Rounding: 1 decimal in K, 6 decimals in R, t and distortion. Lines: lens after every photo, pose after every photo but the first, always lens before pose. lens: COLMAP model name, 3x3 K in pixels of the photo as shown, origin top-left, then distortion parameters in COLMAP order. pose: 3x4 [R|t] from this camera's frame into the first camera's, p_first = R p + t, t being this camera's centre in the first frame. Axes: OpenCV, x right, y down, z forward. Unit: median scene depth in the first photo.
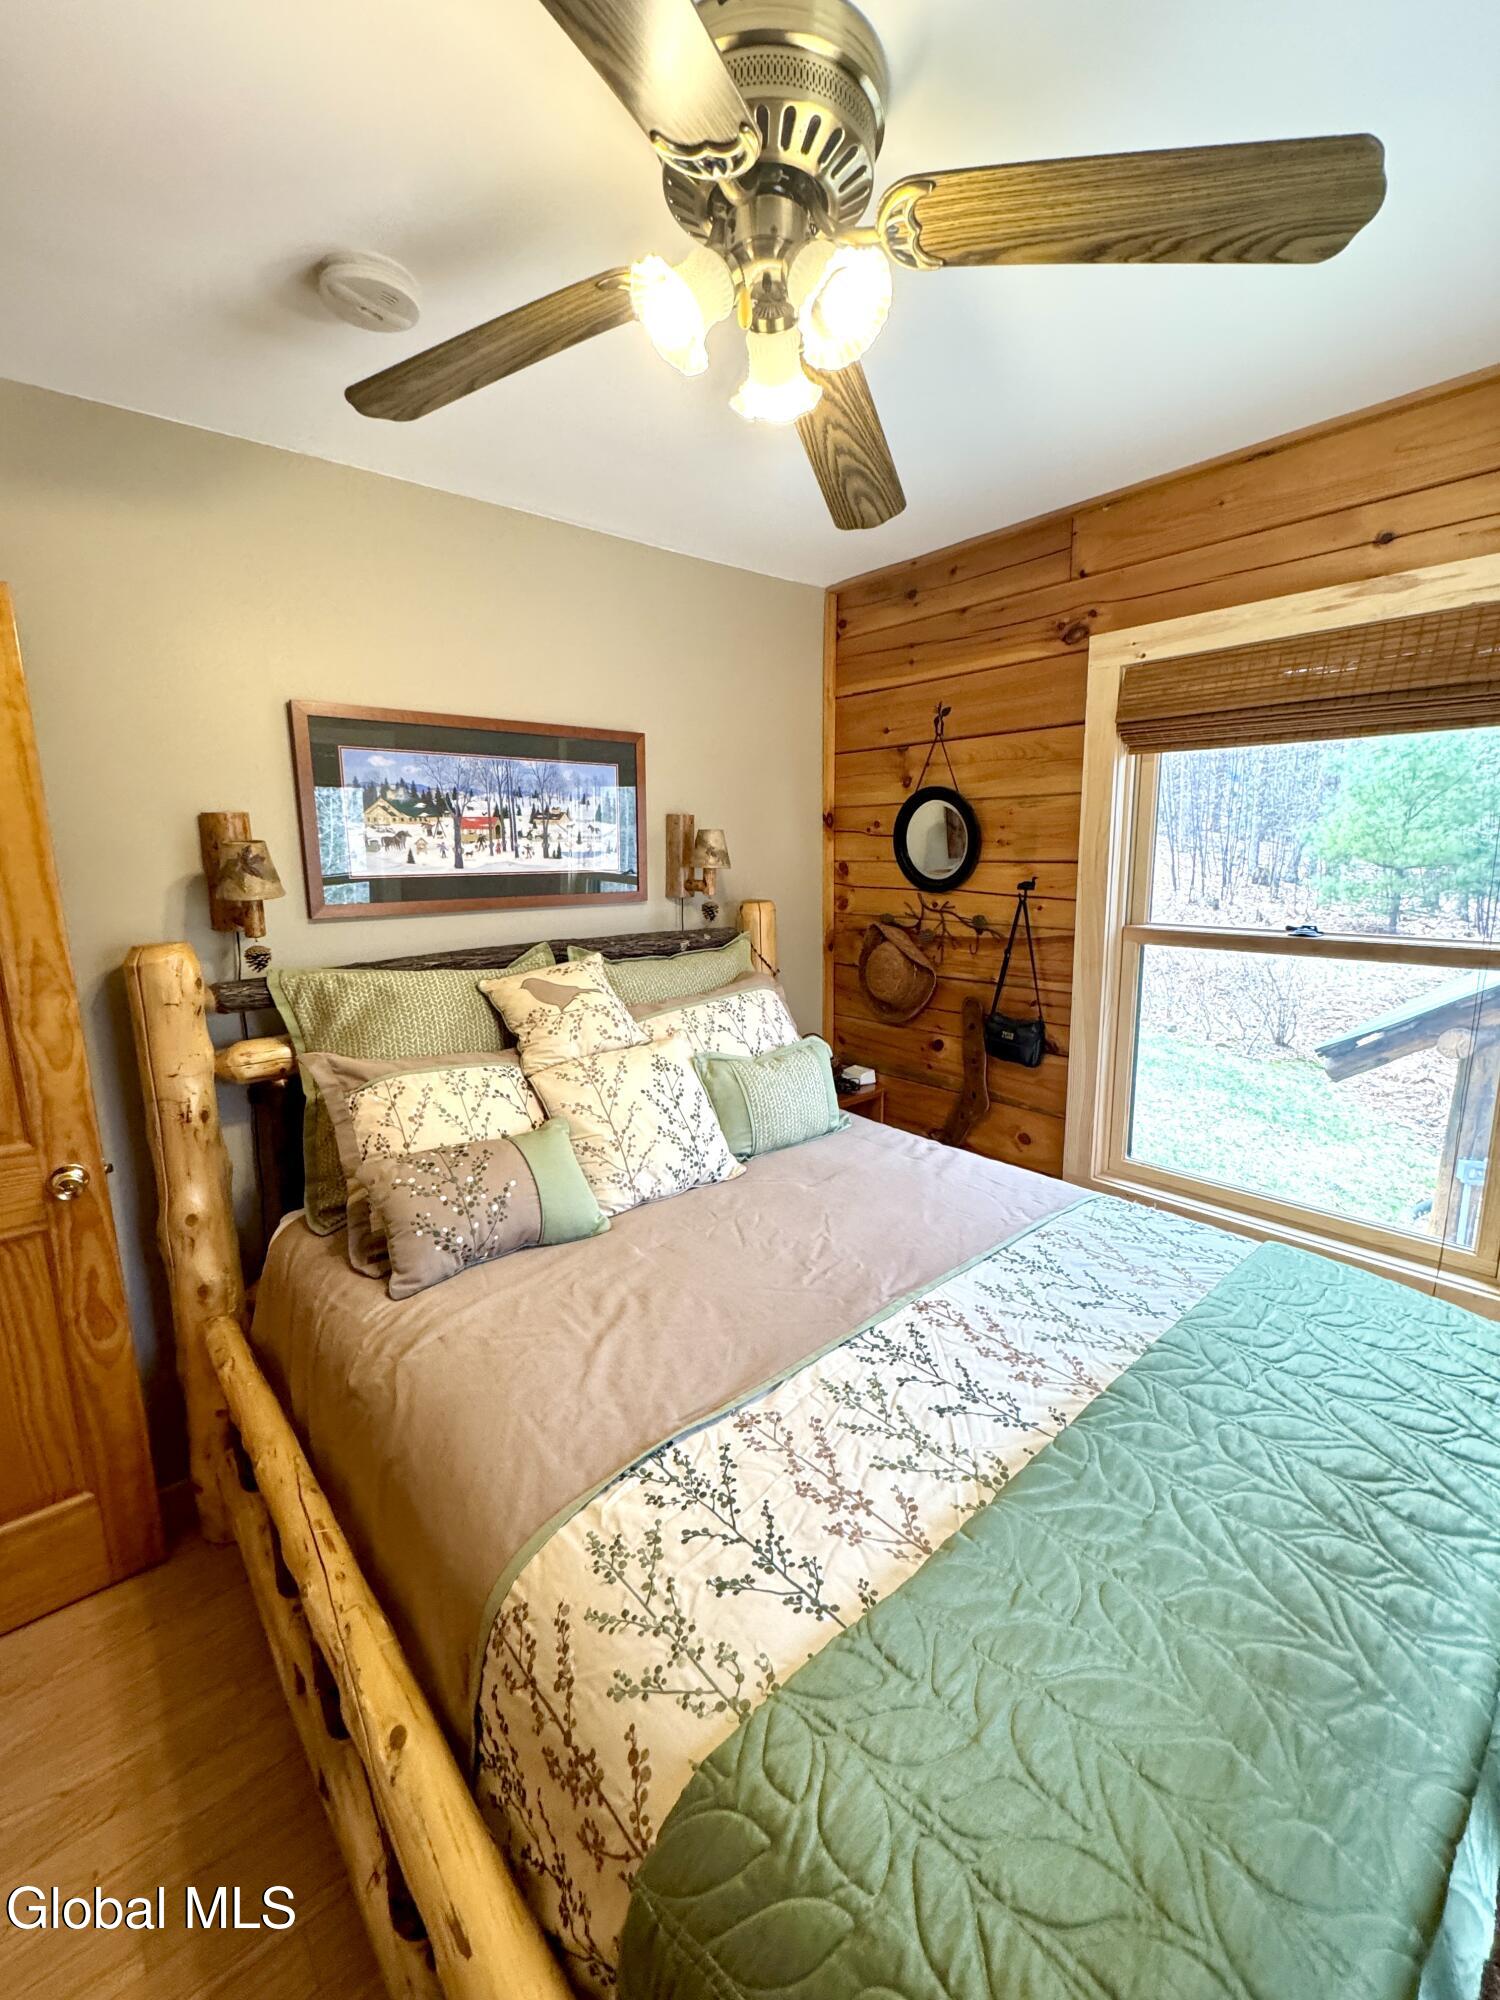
lens RADIAL K [[819.3, 0, 742.3], [0, 819.3, 991.7], [0, 0, 1]] dist [-0.001584, 0.000041]
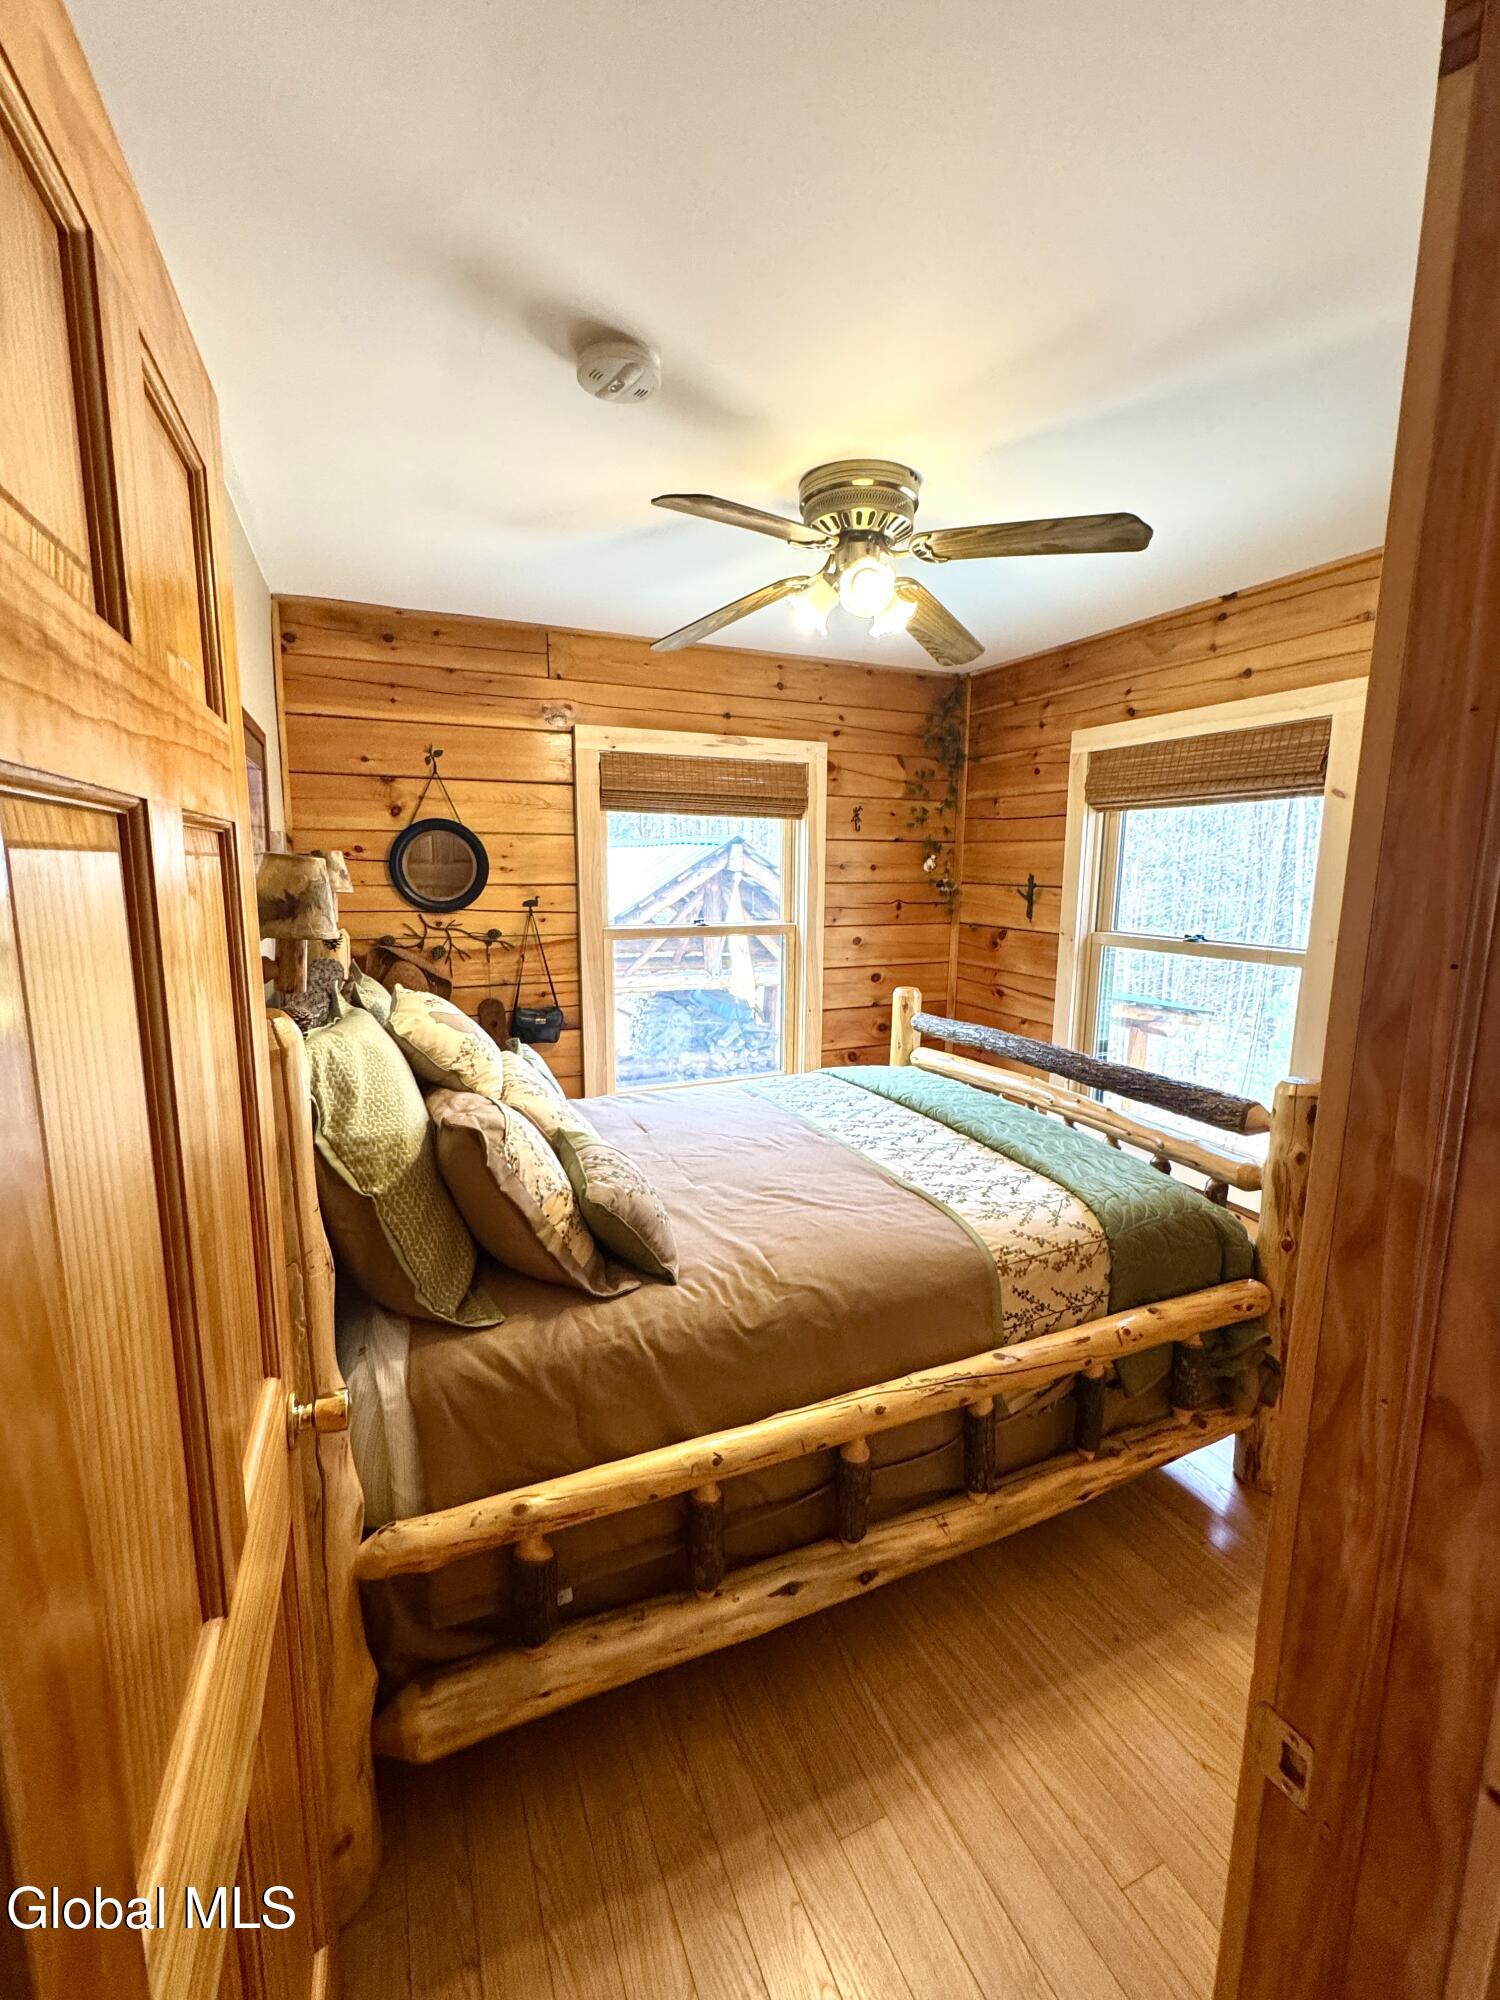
lens RADIAL K [[819.3, 0, 741.0], [0, 819.3, 991.0], [0, 0, 1]] dist [-0.001584, 0.000041]
pose [[0.318468, -0.125146, 0.939637, -0.762073], [0.156005, 0.984651, 0.078267, -0.043609], [-0.935008, 0.121662, 0.333103, 0.284136]]
